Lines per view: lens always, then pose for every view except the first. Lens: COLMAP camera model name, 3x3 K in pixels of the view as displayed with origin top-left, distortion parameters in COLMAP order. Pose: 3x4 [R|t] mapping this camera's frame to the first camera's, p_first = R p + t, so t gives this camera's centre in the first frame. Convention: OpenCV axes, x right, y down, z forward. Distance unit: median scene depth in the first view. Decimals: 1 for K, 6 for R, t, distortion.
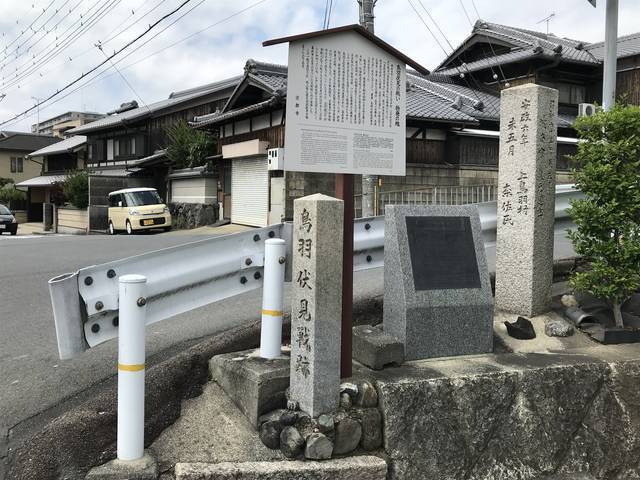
lens RADIAL K [[578.5, 0, 320.9], [0, 578.5, 222.8], [0, 0, 1]] dist [-0.004347, 0.002910]
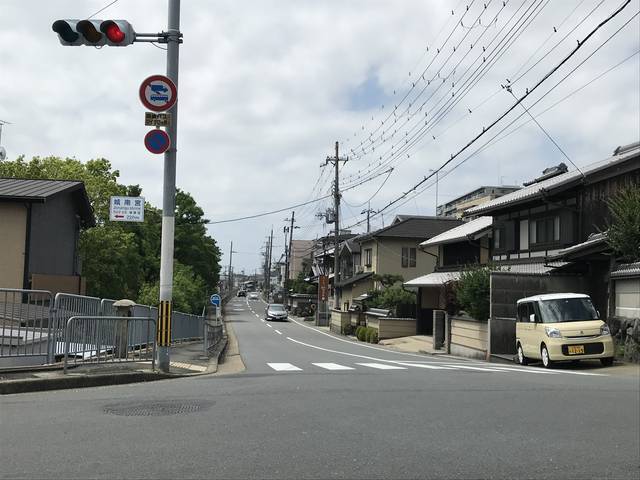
lens RADIAL K [[806.1, 0, 319.2], [0, 806.1, 225.3], [0, 0, 1]] dist [0.021136, -0.074292]
pose [[0.820208, -0.033423, -0.571088, -0.025331], [-0.044516, 0.991536, -0.121965, -0.015067], [0.570330, 0.125459, 0.811778, 0.124334]]
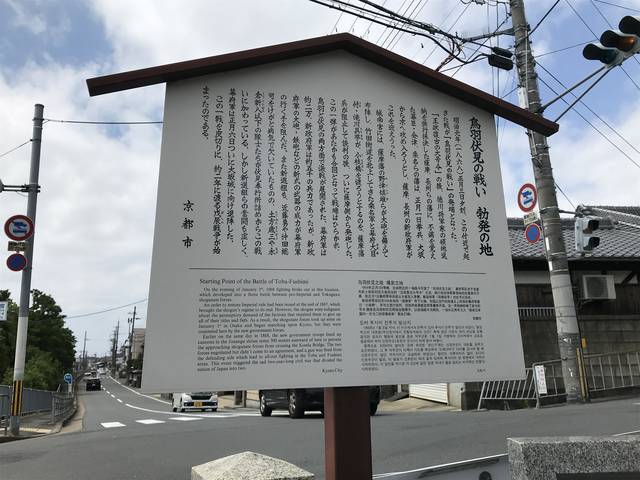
lens RADIAL K [[578.5, 0, 320.9], [0, 578.5, 222.8], [0, 0, 1]] dist [-0.004347, 0.002910]
pose [[0.941543, -0.113196, -0.317307, 0.023878], [0.022223, 0.960679, -0.276772, -0.012070], [0.336160, 0.253541, 0.907035, 0.089800]]
